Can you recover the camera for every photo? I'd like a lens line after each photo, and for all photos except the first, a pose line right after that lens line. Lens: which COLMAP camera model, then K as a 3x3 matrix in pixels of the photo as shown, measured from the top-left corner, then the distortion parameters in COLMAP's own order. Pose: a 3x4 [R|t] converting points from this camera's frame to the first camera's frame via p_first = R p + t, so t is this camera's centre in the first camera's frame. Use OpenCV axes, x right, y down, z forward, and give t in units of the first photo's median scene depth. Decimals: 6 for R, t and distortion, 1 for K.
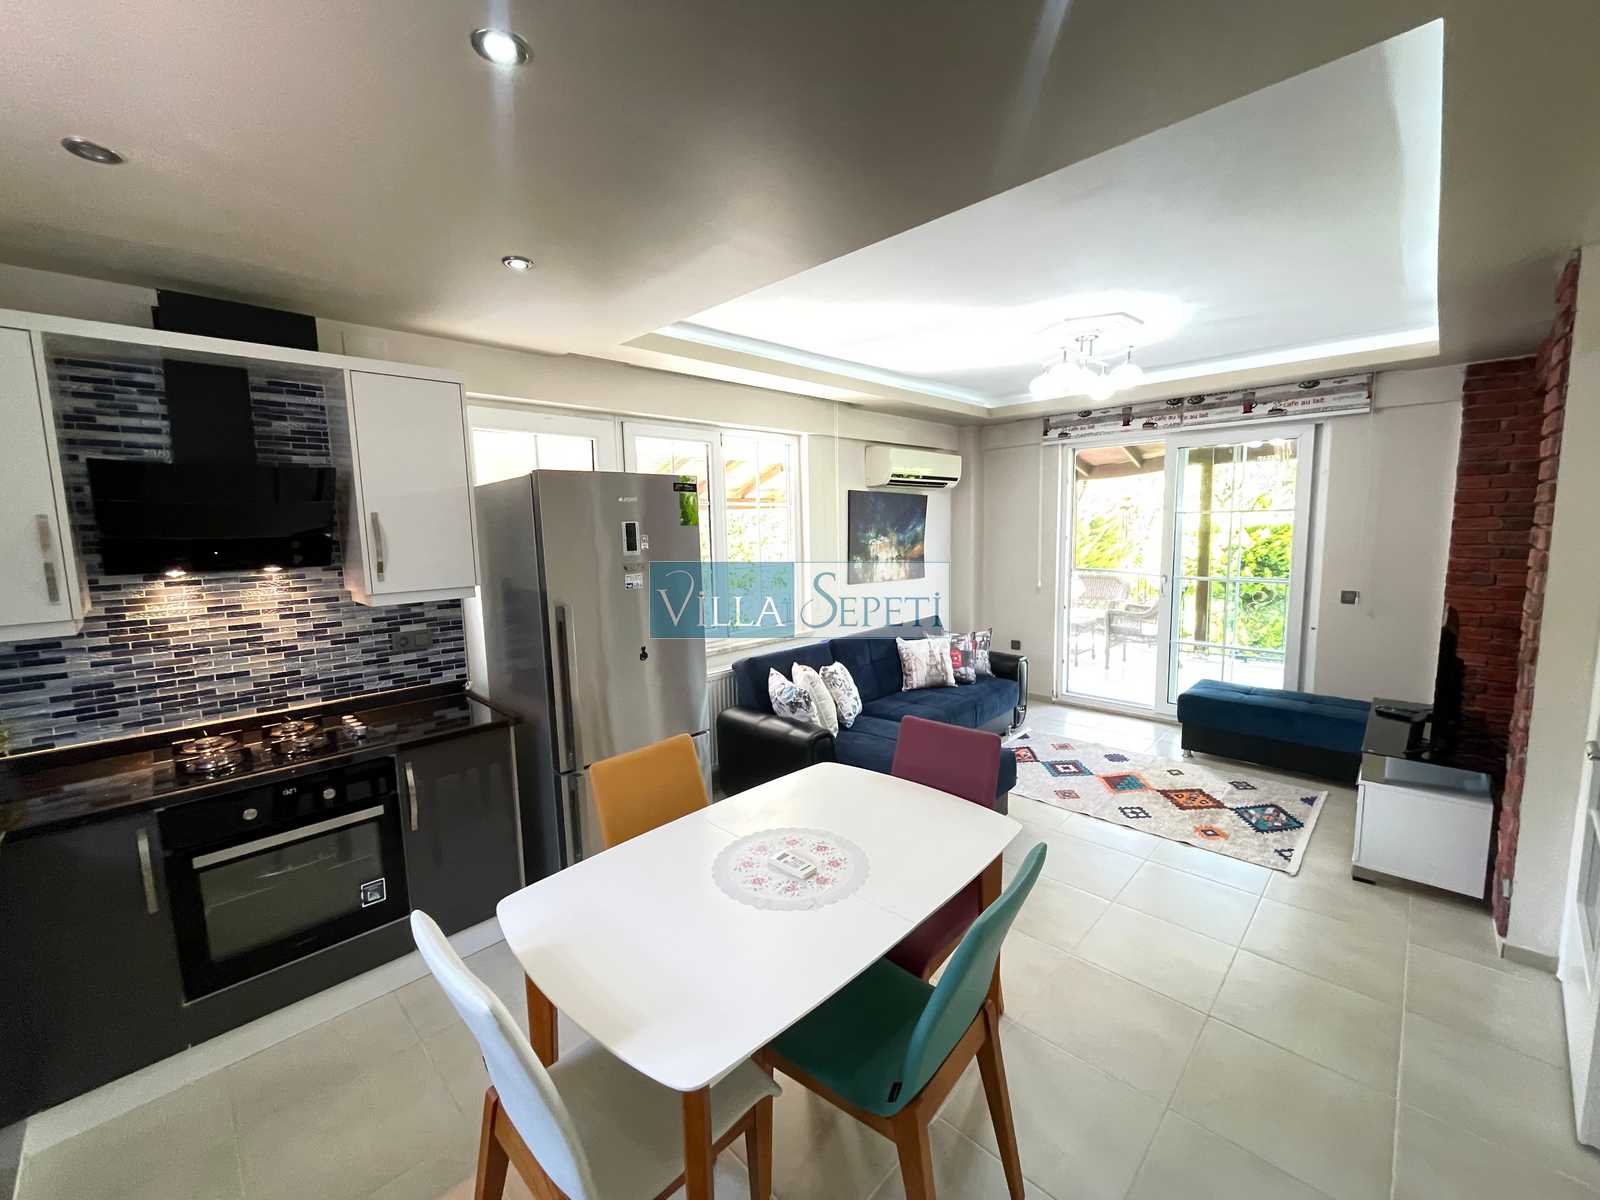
lens RADIAL K [[645.8, 0, 791.6], [0, 645.8, 598.2], [0, 0, 1]] dist [-0.001907, -0.000429]
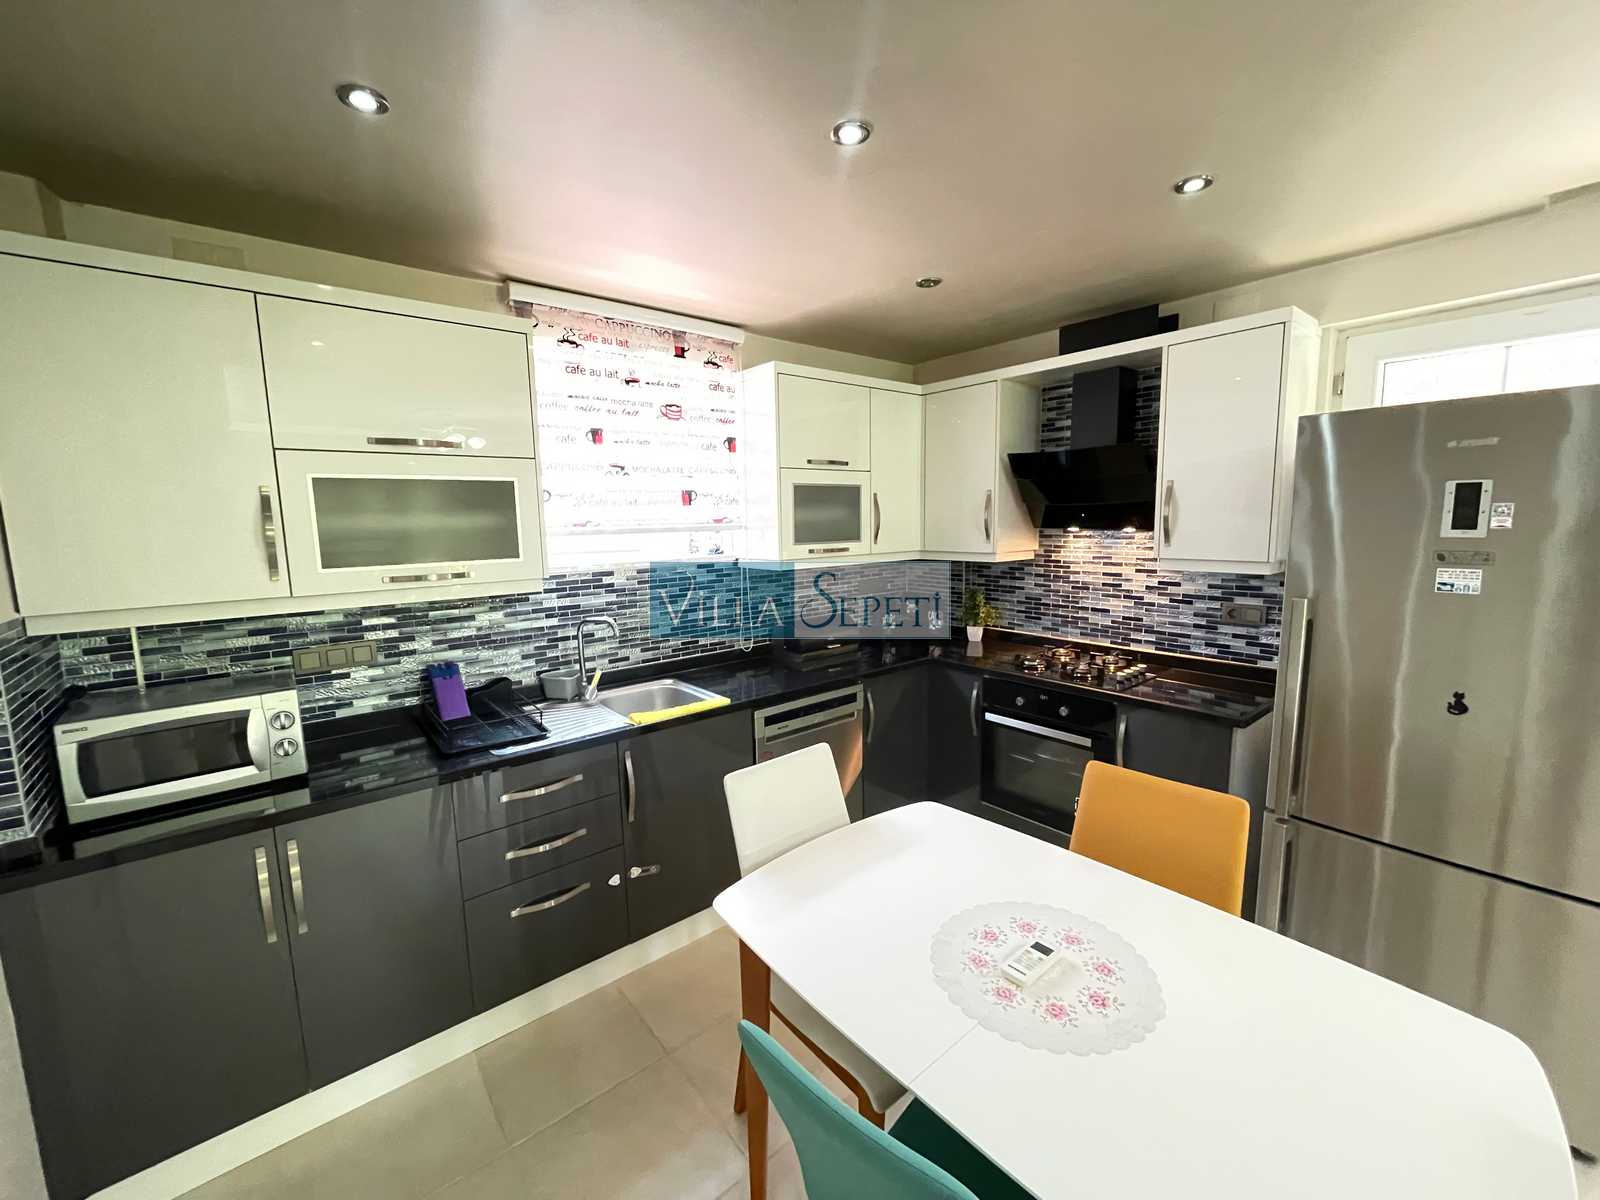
lens RADIAL K [[645.8, 0, 809.2], [0, 645.8, 601.2], [0, 0, 1]] dist [-0.001907, -0.000429]
pose [[-0.096238, 0.155727, -0.983101, 0.443614], [-0.091951, 0.982071, 0.164565, -0.055828], [0.991102, 0.106234, -0.080193, 0.500687]]
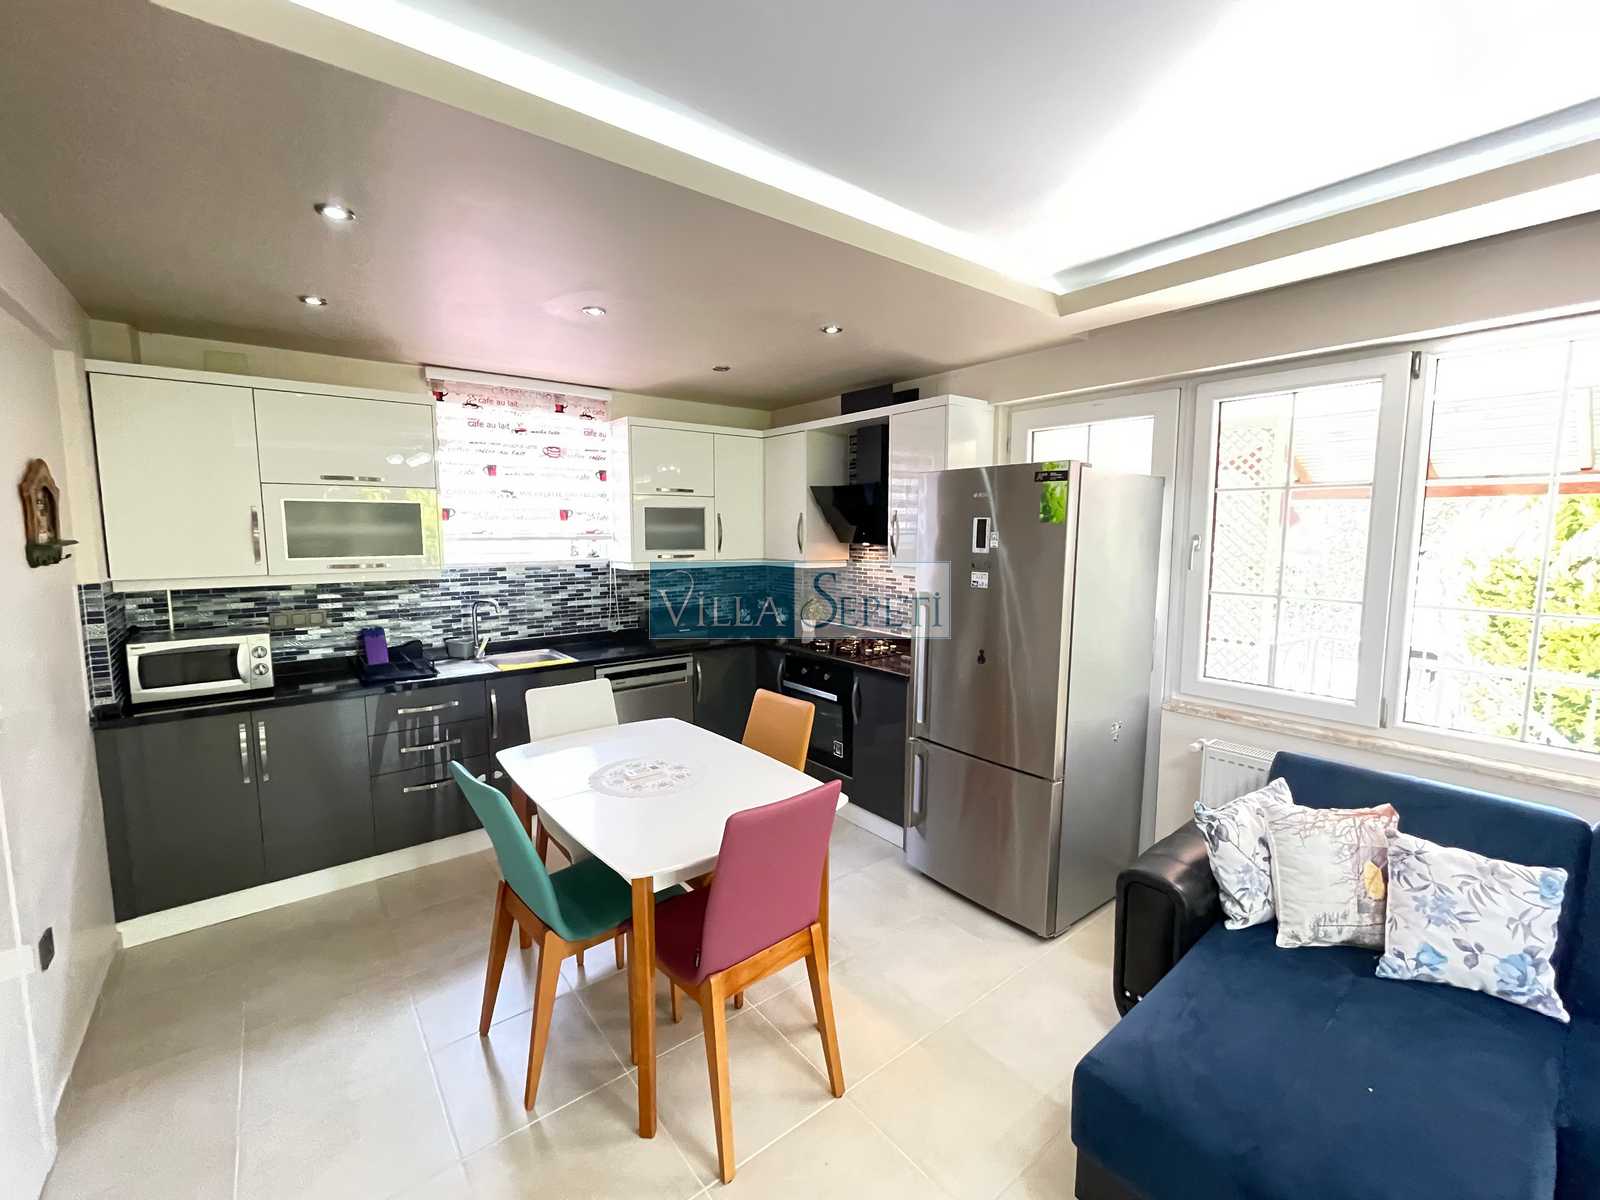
lens RADIAL K [[645.8, 0, 782.9], [0, 645.8, 598.3], [0, 0, 1]] dist [-0.001907, -0.000429]
pose [[-0.118862, 0.131452, -0.984171, 0.816019], [-0.111426, 0.983171, 0.144776, -0.116542], [0.986639, 0.126871, -0.102215, 0.895369]]
